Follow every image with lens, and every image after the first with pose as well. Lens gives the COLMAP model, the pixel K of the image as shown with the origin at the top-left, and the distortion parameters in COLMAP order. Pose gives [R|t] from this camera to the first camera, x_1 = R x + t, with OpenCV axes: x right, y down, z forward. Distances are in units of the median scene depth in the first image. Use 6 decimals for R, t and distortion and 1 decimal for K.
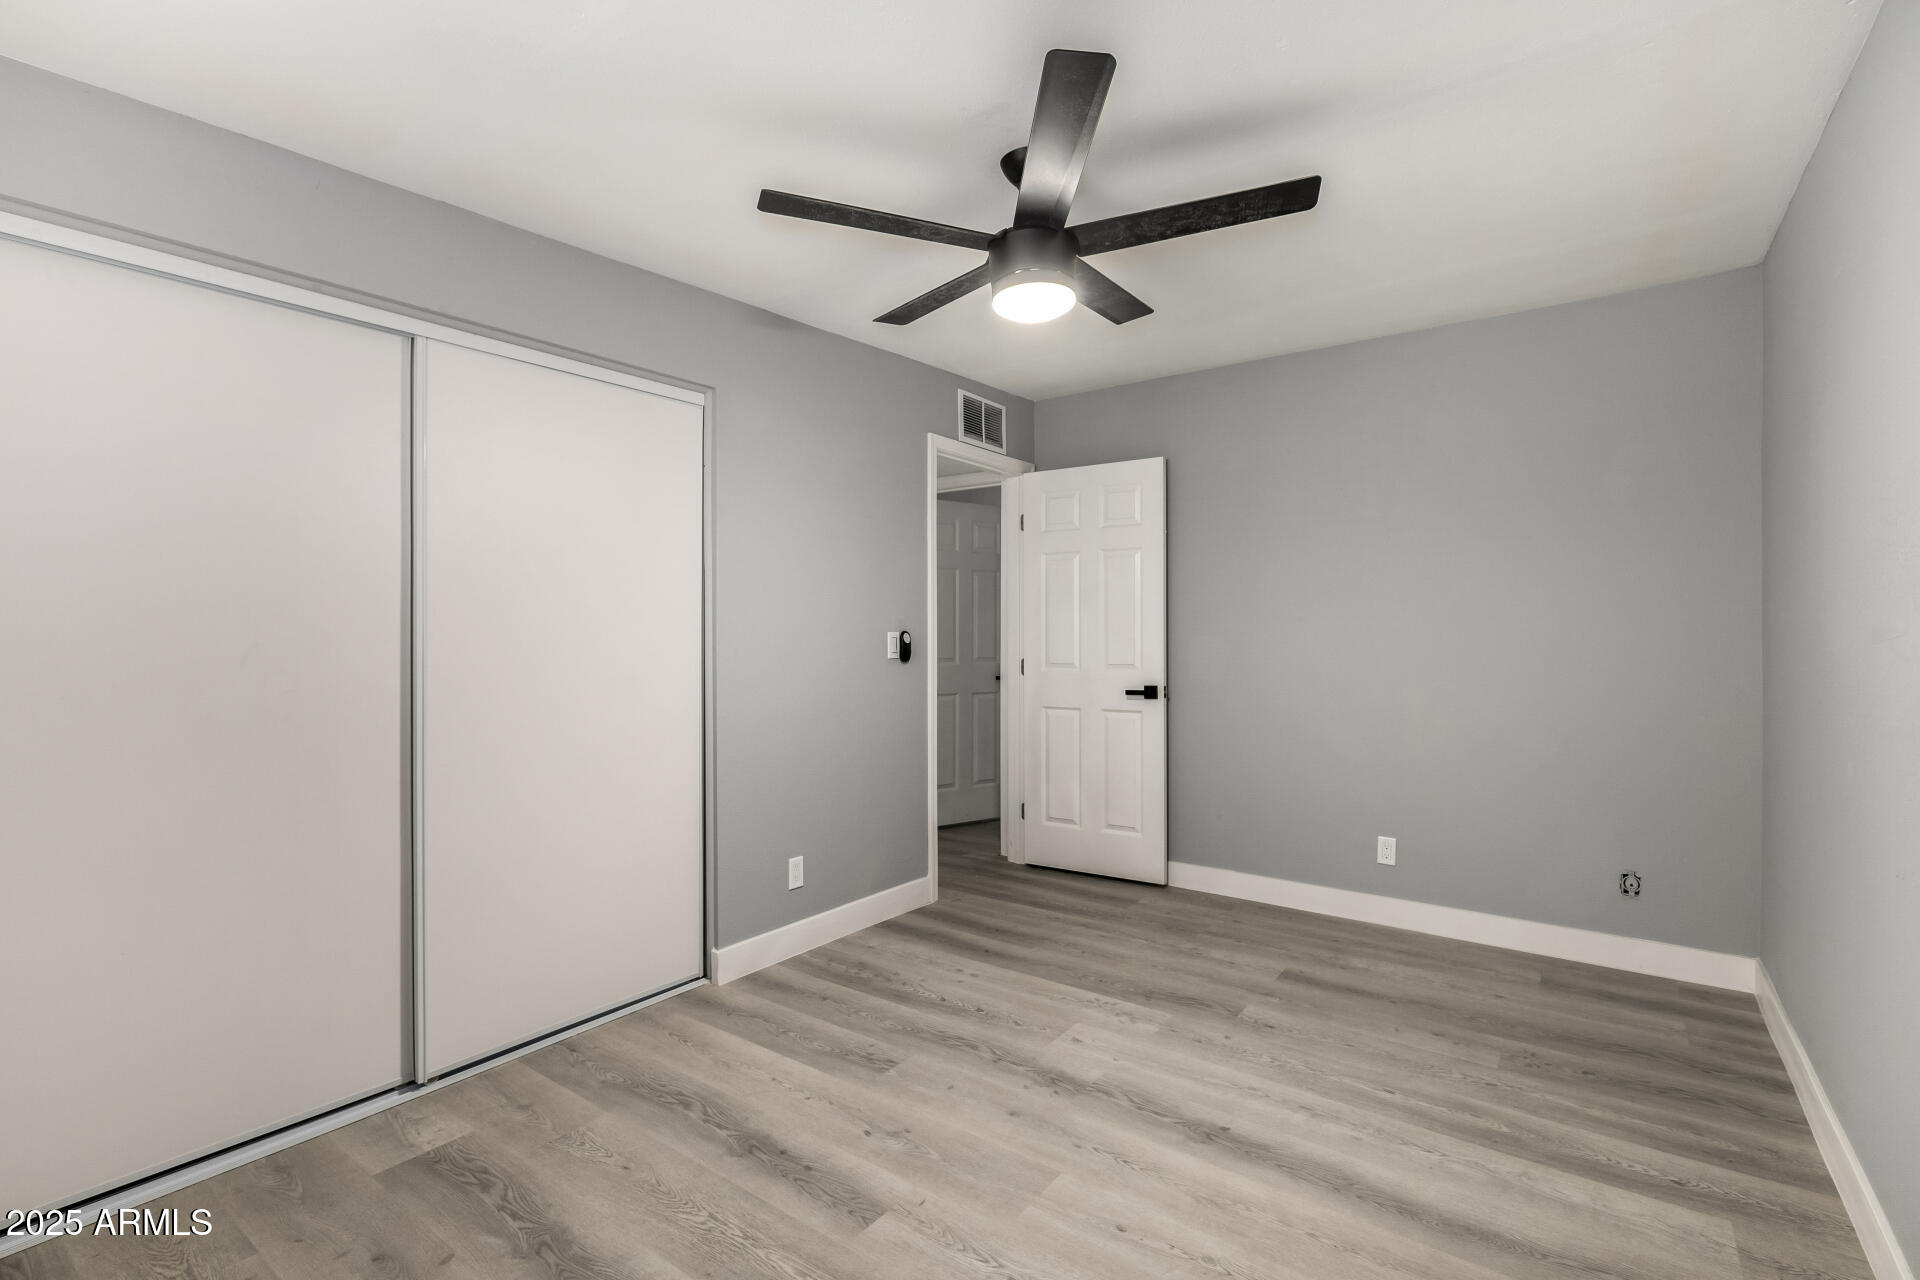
lens RADIAL K [[861.2, 0, 961.6], [0, 861.2, 637.9], [0, 0, 1]] dist [-0.005213, -0.001104]
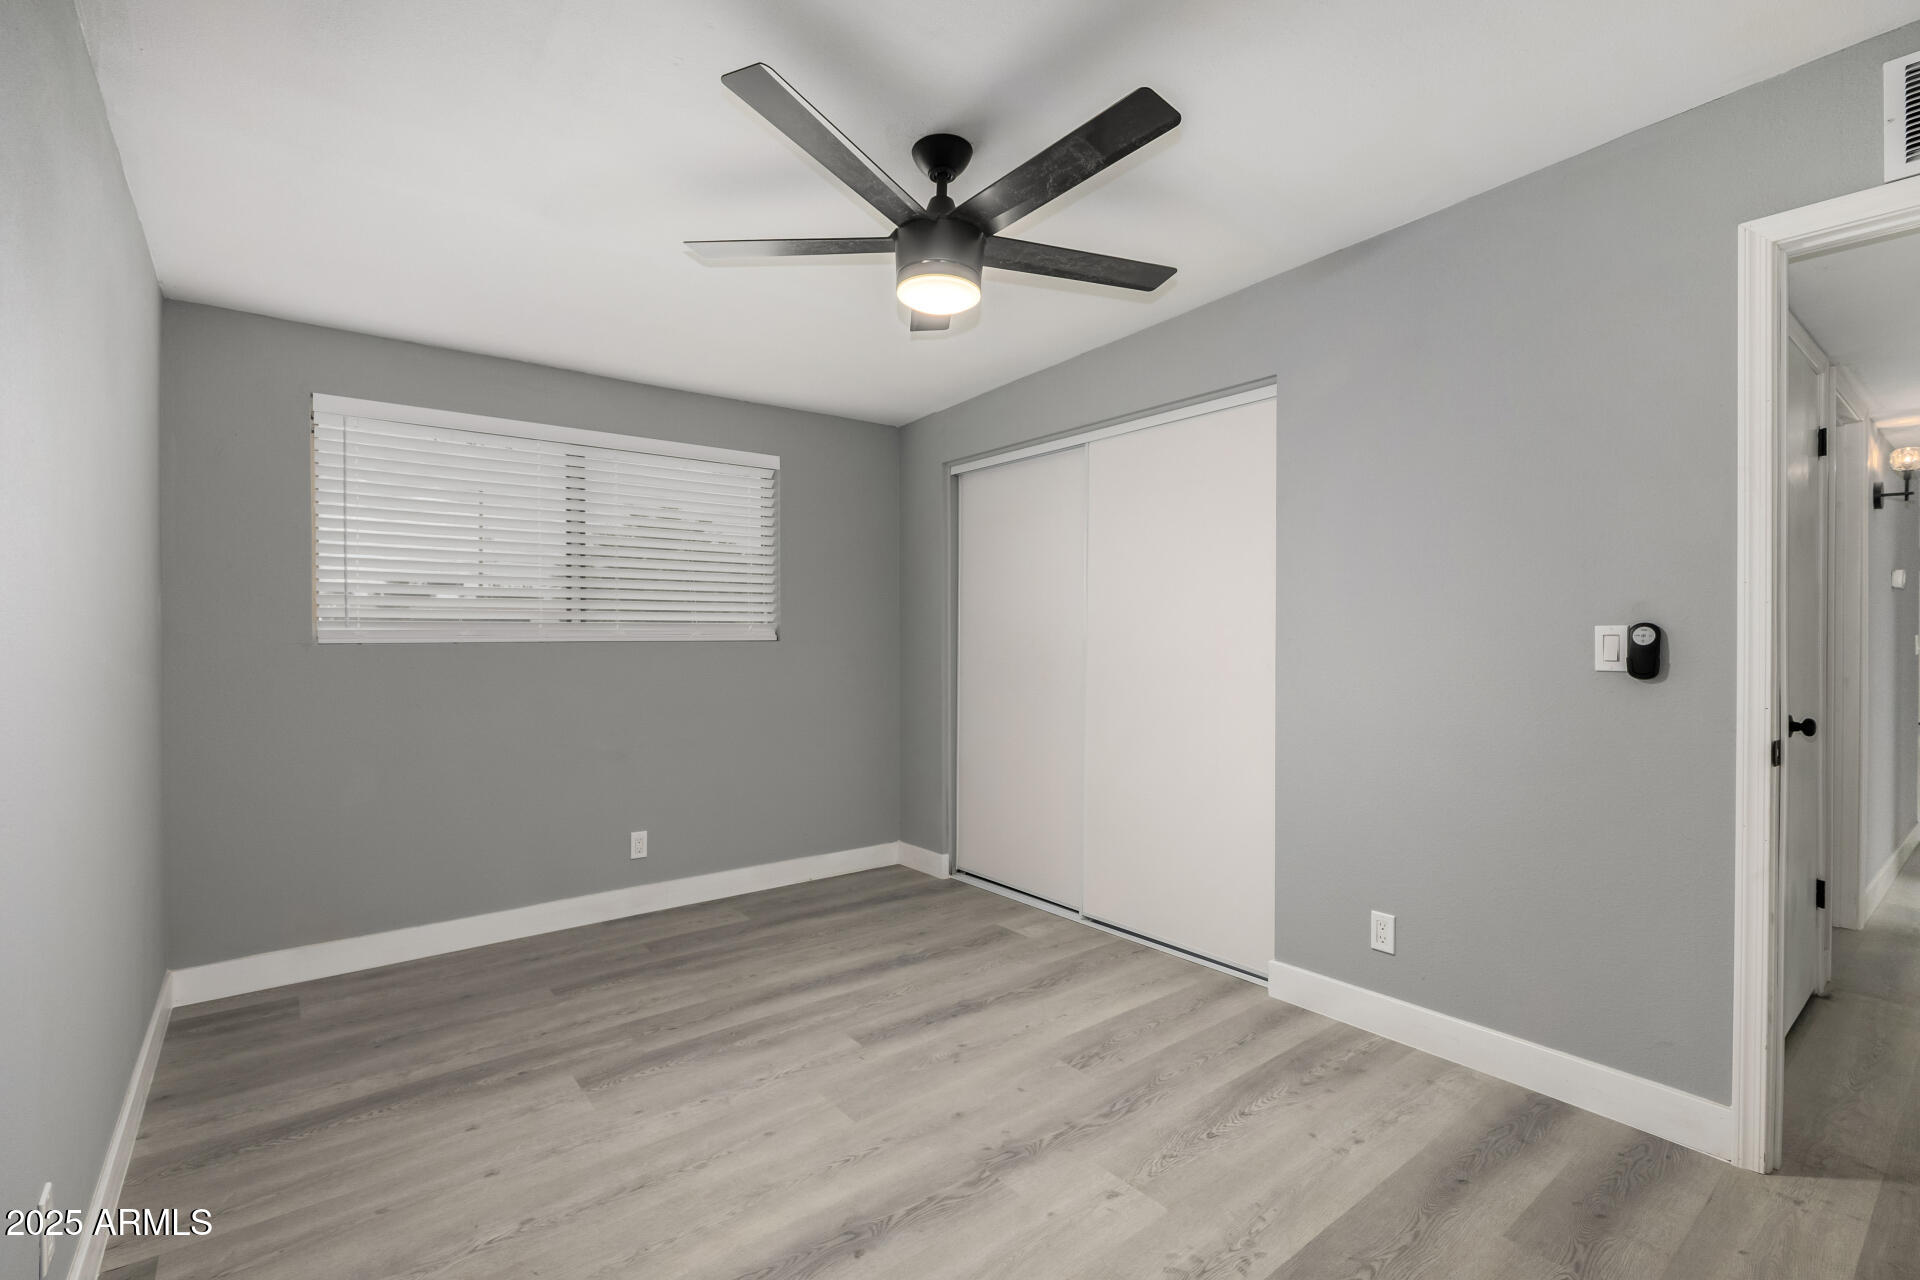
lens RADIAL K [[861.2, 0, 958.6], [0, 861.2, 638.4], [0, 0, 1]] dist [-0.005213, -0.001104]
pose [[-0.254713, 0.003414, -0.967011, 0.847861], [-0.002633, 0.999988, 0.004223, 0.000811], [0.967013, 0.003621, -0.254701, 1.043888]]
